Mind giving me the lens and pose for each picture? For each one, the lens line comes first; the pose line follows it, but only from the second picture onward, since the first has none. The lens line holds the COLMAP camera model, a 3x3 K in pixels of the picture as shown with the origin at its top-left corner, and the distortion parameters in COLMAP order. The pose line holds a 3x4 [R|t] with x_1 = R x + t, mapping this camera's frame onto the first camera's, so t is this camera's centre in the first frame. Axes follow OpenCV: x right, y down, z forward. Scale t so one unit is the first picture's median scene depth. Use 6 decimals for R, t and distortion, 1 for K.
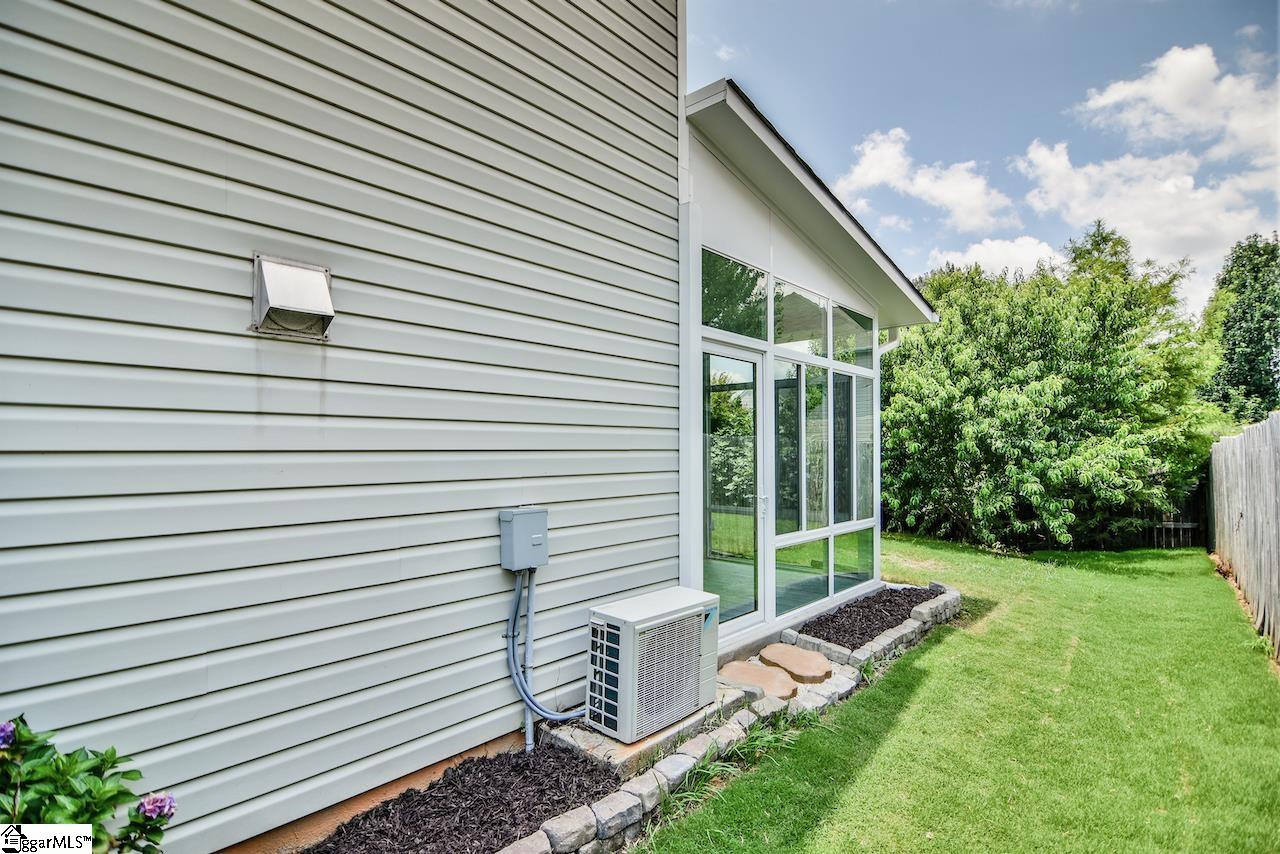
lens RADIAL K [[638.5, 0, 622.0], [0, 638.5, 431.6], [0, 0, 1]] dist [-0.030496, 0.001643]
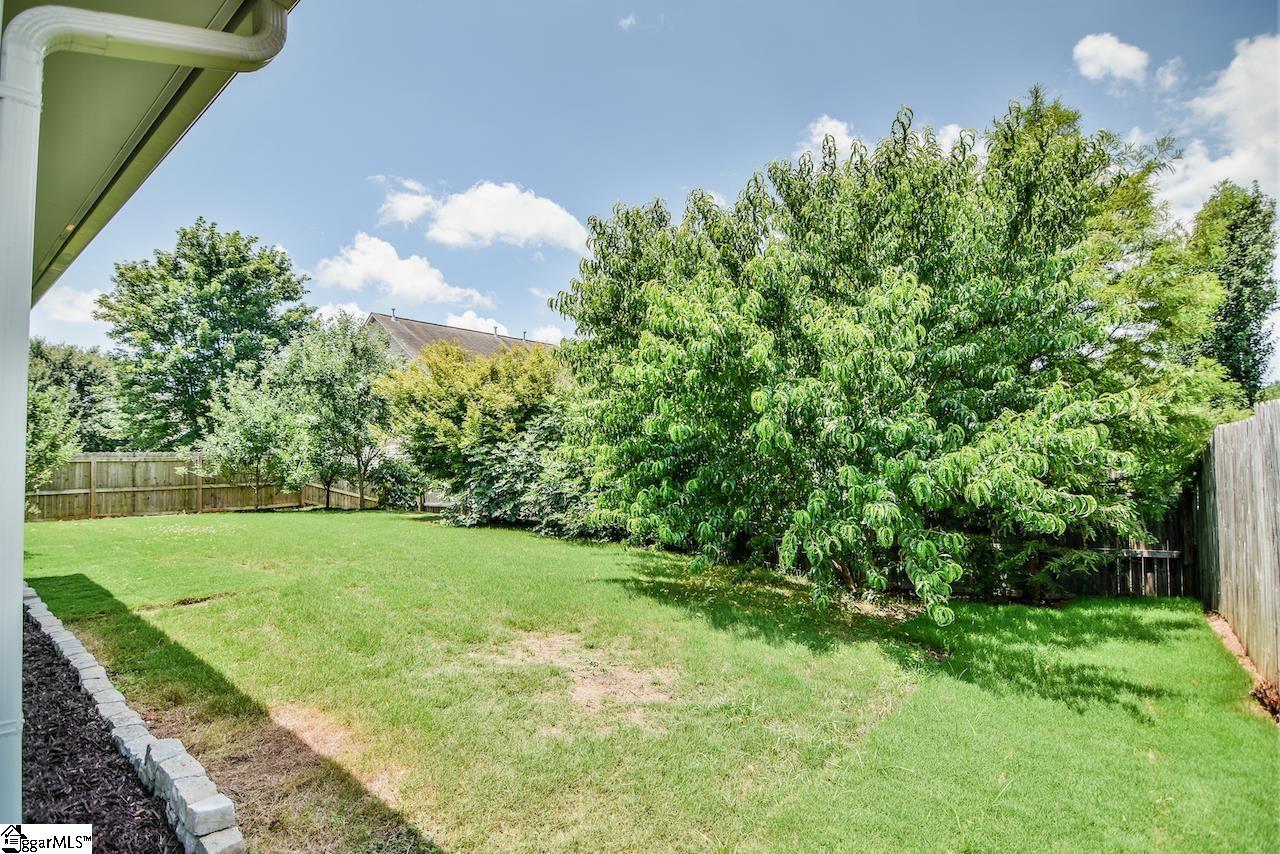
lens RADIAL K [[634.3, 0, 639.0], [0, 634.3, 436.9], [0, 0, 1]] dist [0.001731, -0.016414]
pose [[0.998103, -0.004419, 0.061407, 0.365519], [0.004157, 0.999982, 0.004396, 0.023144], [-0.061425, -0.004132, 0.998103, 0.434309]]
